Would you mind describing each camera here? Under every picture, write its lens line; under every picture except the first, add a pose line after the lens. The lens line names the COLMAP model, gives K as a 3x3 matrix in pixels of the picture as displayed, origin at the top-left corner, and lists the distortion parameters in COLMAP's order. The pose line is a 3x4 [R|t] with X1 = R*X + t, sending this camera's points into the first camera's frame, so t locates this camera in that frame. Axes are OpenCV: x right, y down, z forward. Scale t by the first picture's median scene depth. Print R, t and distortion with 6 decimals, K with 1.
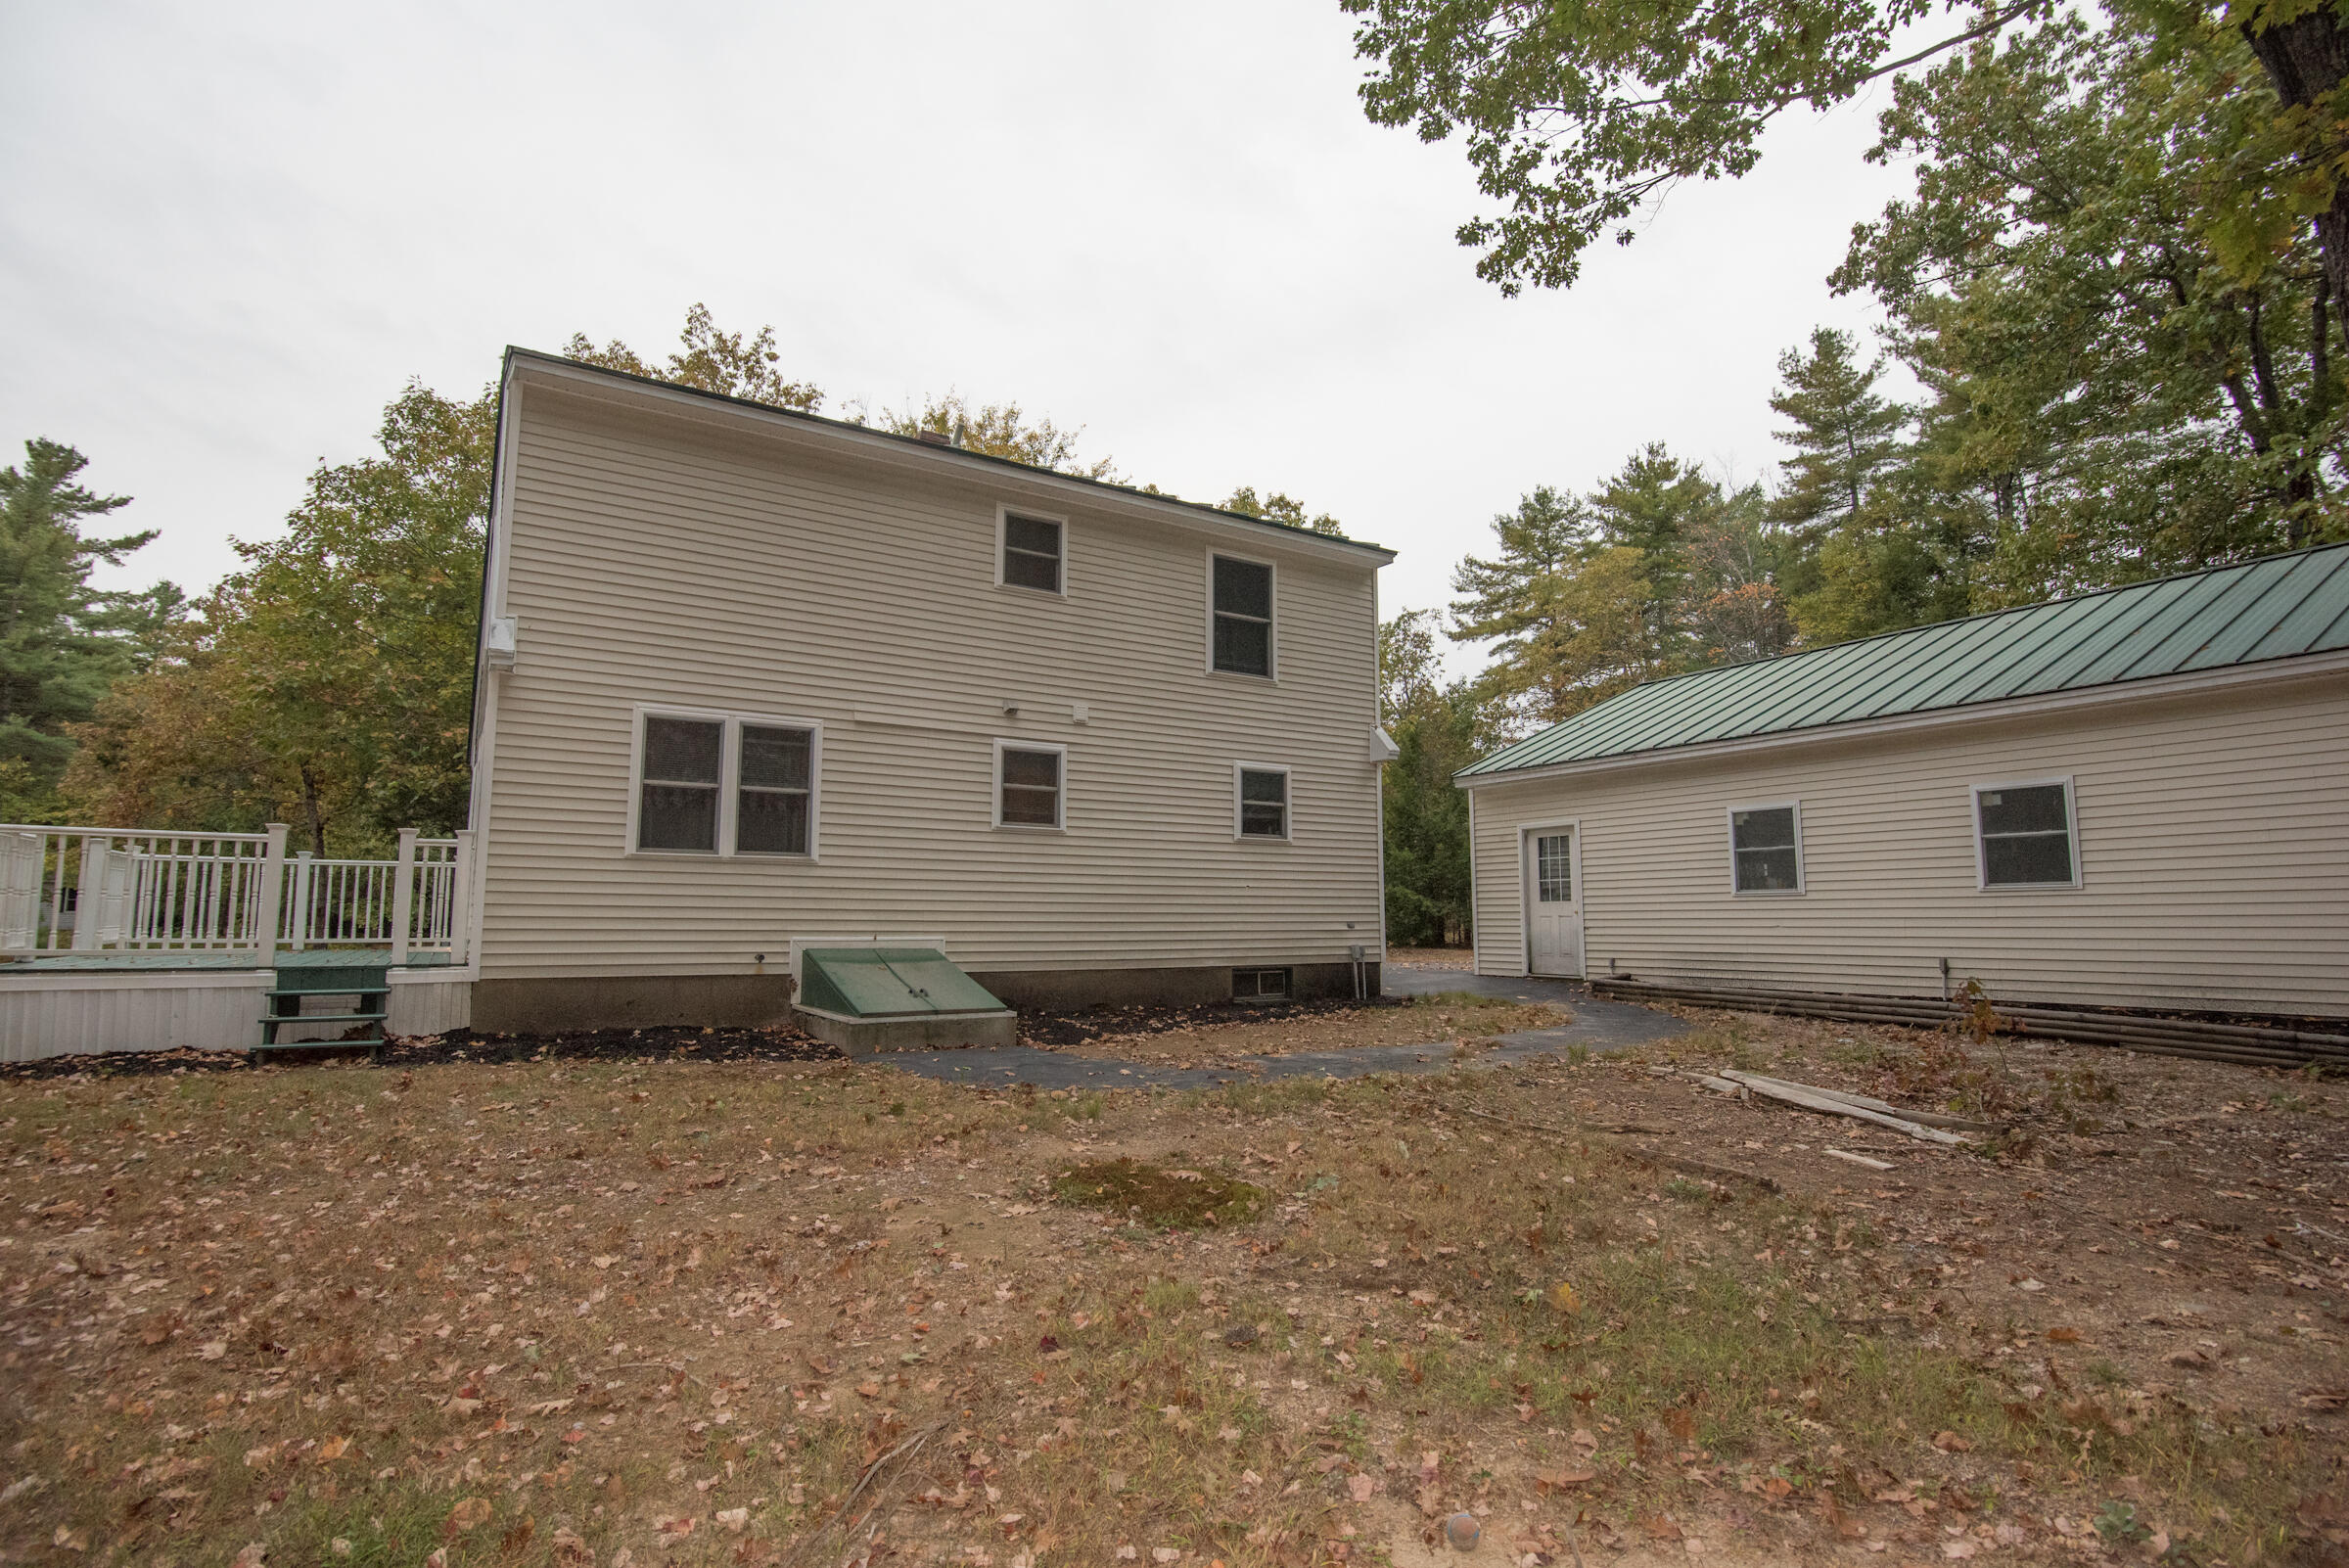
lens RADIAL K [[1146.1, 0, 1169.2], [0, 1146.1, 780.5], [0, 0, 1]] dist [-0.020071, -0.000080]
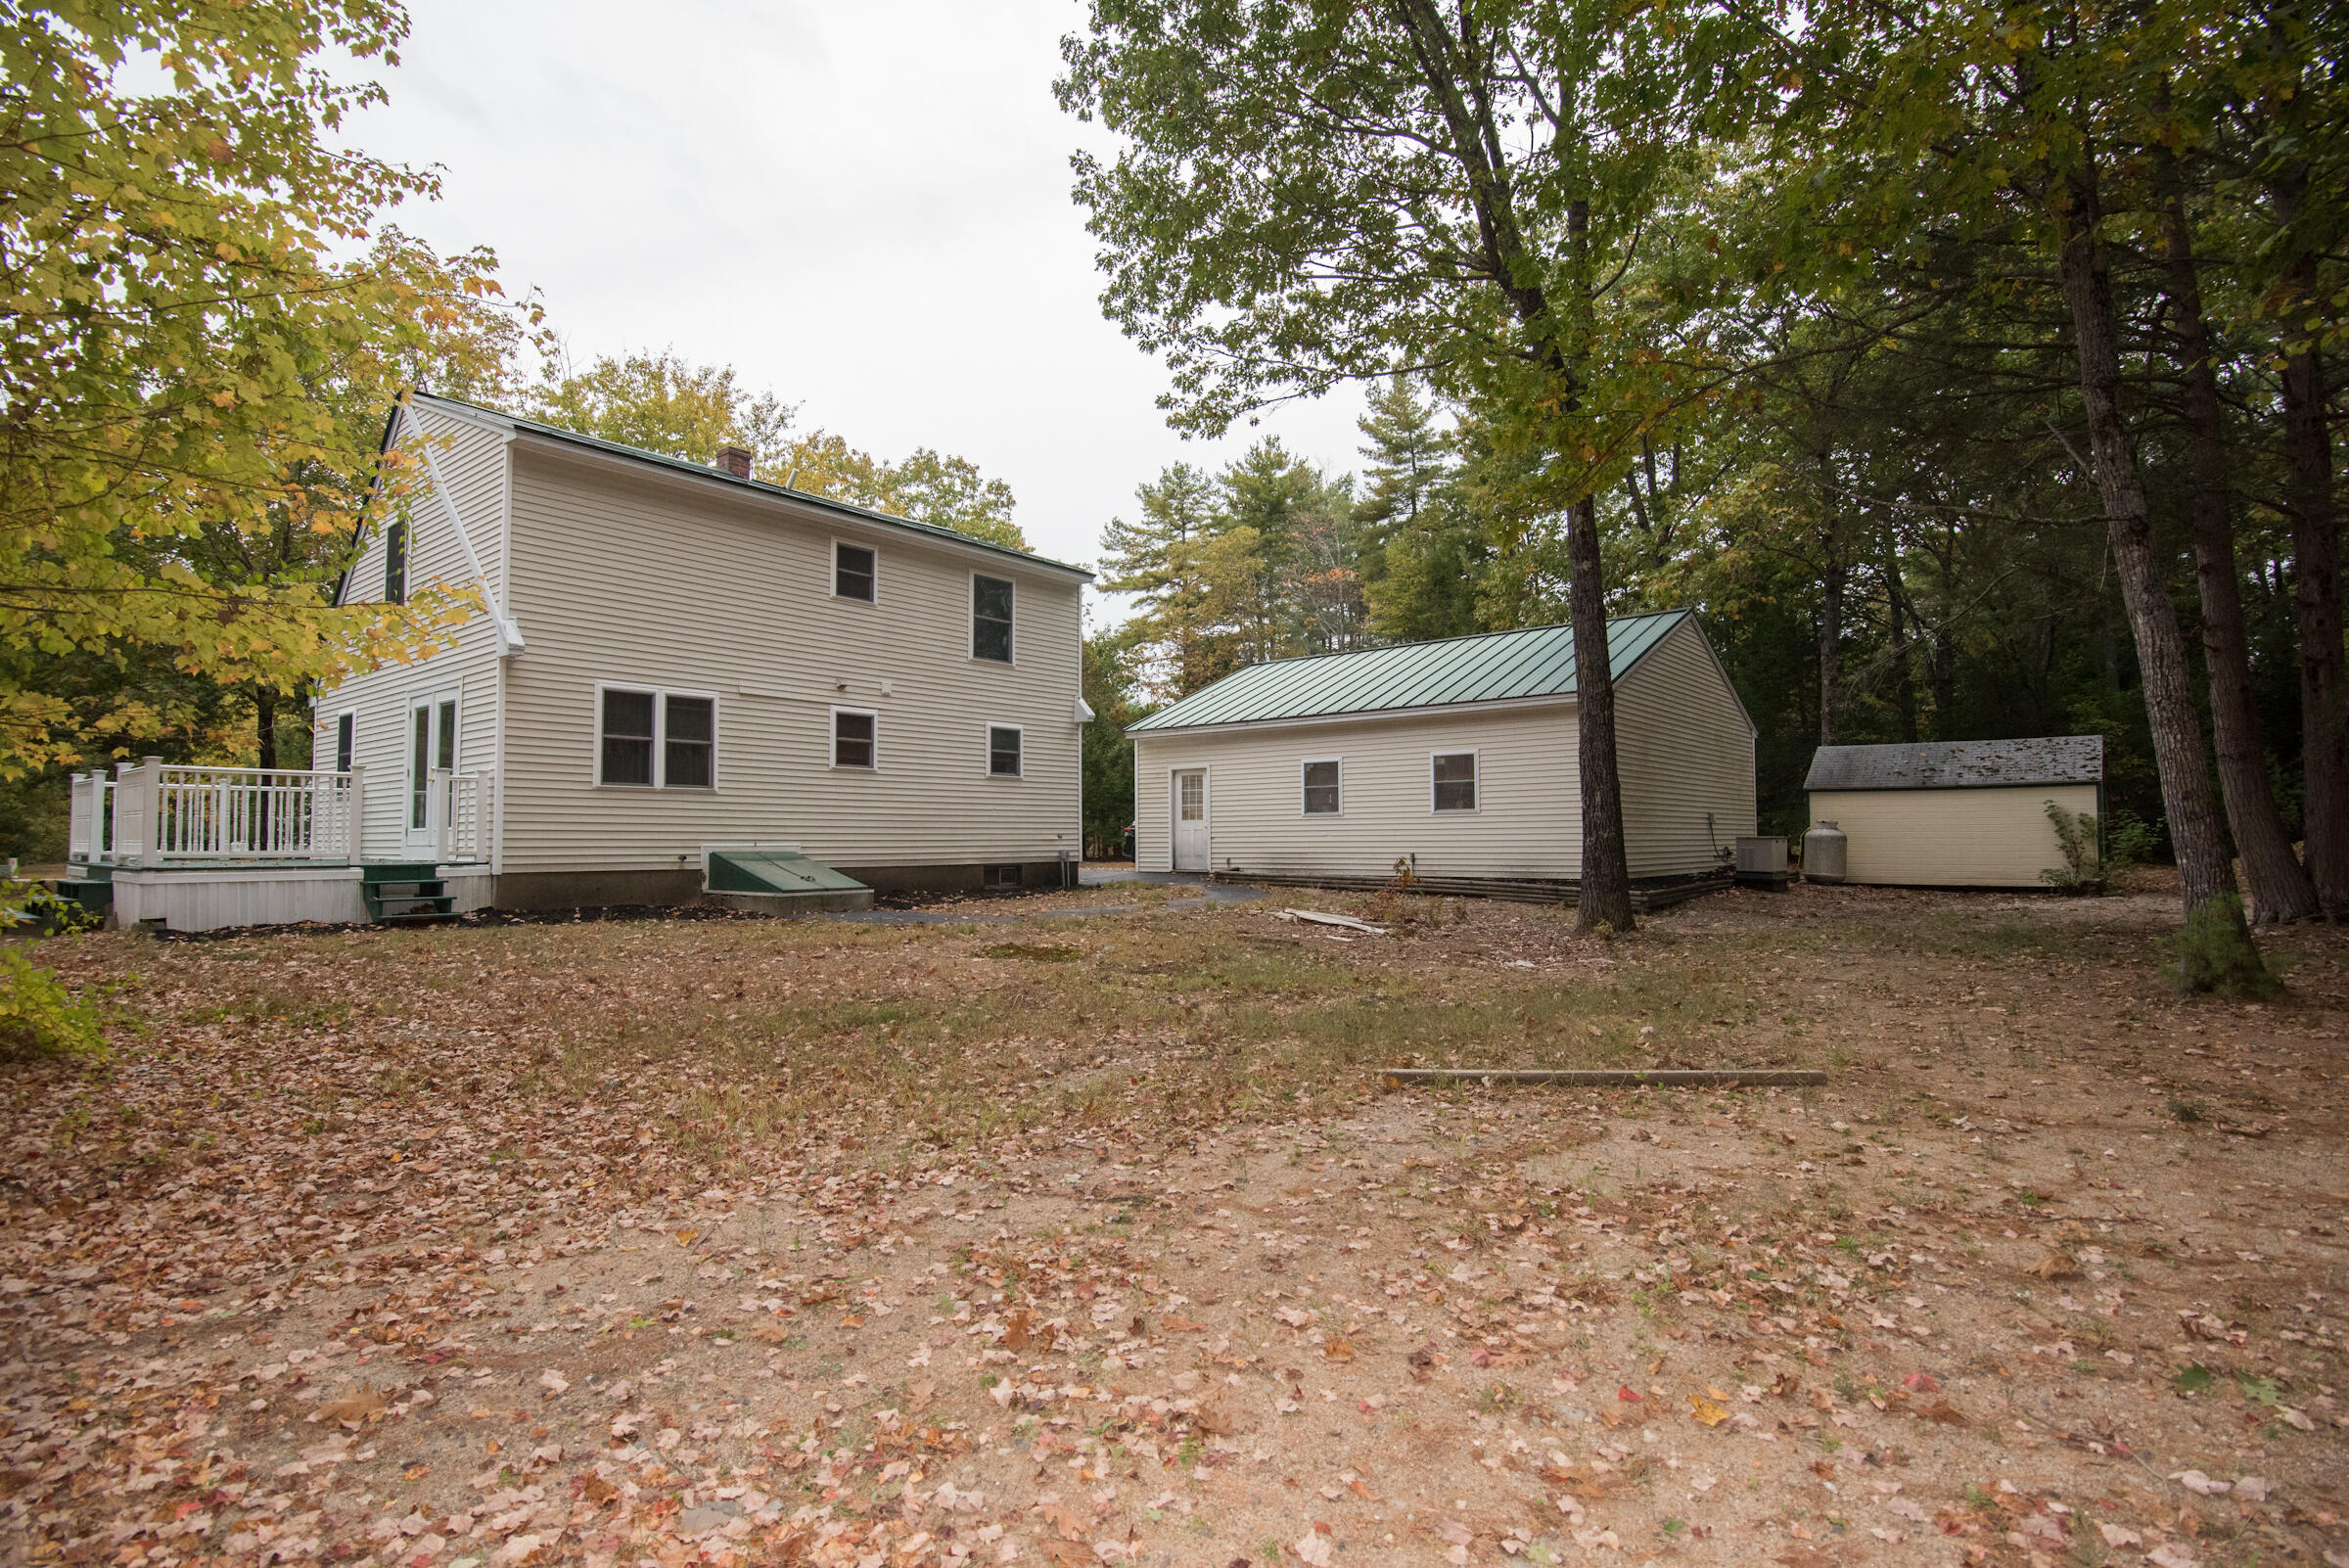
lens RADIAL K [[1146.1, 0, 1169.2], [0, 1146.1, 780.5], [0, 0, 1]] dist [-0.020071, -0.000080]
pose [[0.948132, 0.010341, 0.317708, -0.174696], [-0.032415, 0.997406, 0.064272, -0.041738], [-0.316219, -0.071237, 0.946008, -0.416436]]
